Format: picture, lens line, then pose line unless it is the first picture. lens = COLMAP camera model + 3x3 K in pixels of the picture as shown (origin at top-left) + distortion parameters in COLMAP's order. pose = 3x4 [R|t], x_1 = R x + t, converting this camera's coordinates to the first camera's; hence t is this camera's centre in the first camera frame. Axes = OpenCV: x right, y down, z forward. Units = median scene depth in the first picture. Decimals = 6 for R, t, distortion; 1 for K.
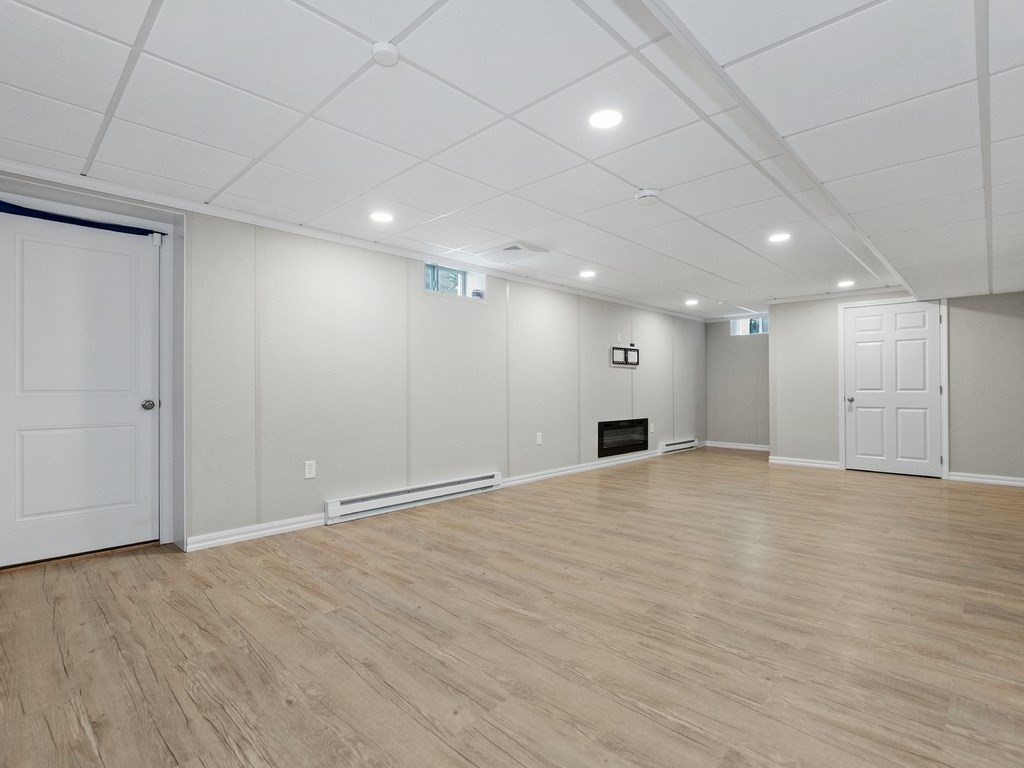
lens RADIAL K [[512.1, 0, 525.8], [0, 512.1, 383.8], [0, 0, 1]] dist [-0.002064, 0.000106]
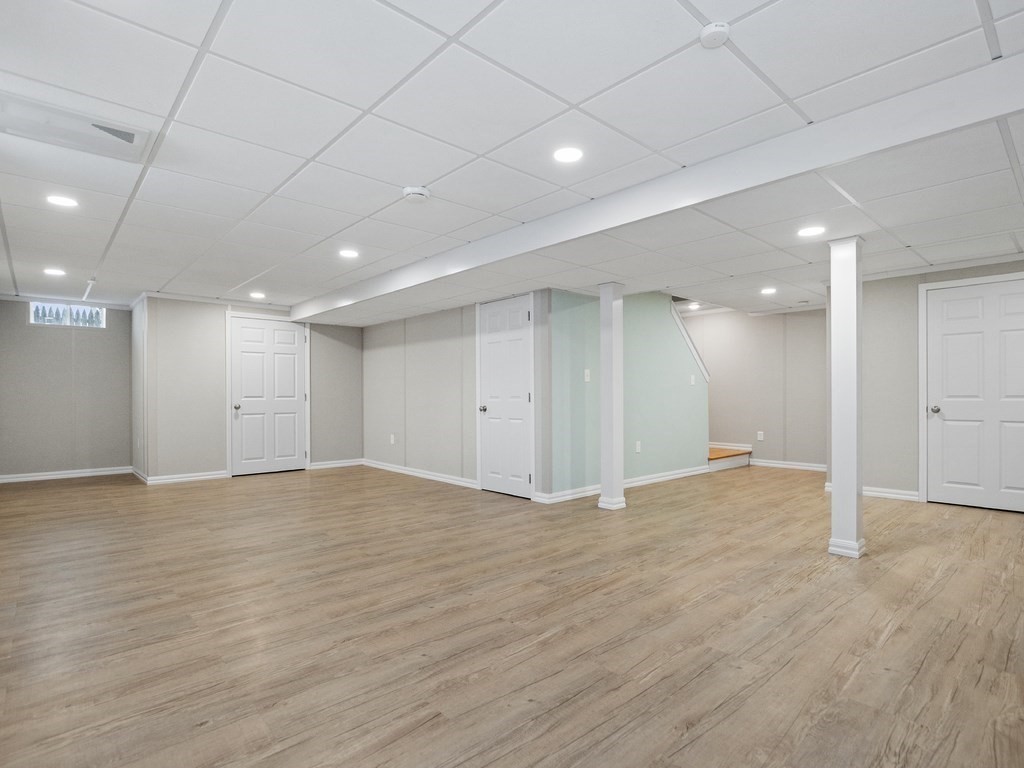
lens RADIAL K [[512.1, 0, 525.8], [0, 512.1, 383.8], [0, 0, 1]] dist [-0.002064, 0.000106]
pose [[0.077081, 0.024539, 0.996723, -0.803445], [-0.008279, 0.999678, -0.023972, 0.010483], [-0.996990, -0.006404, 0.077259, 0.823428]]
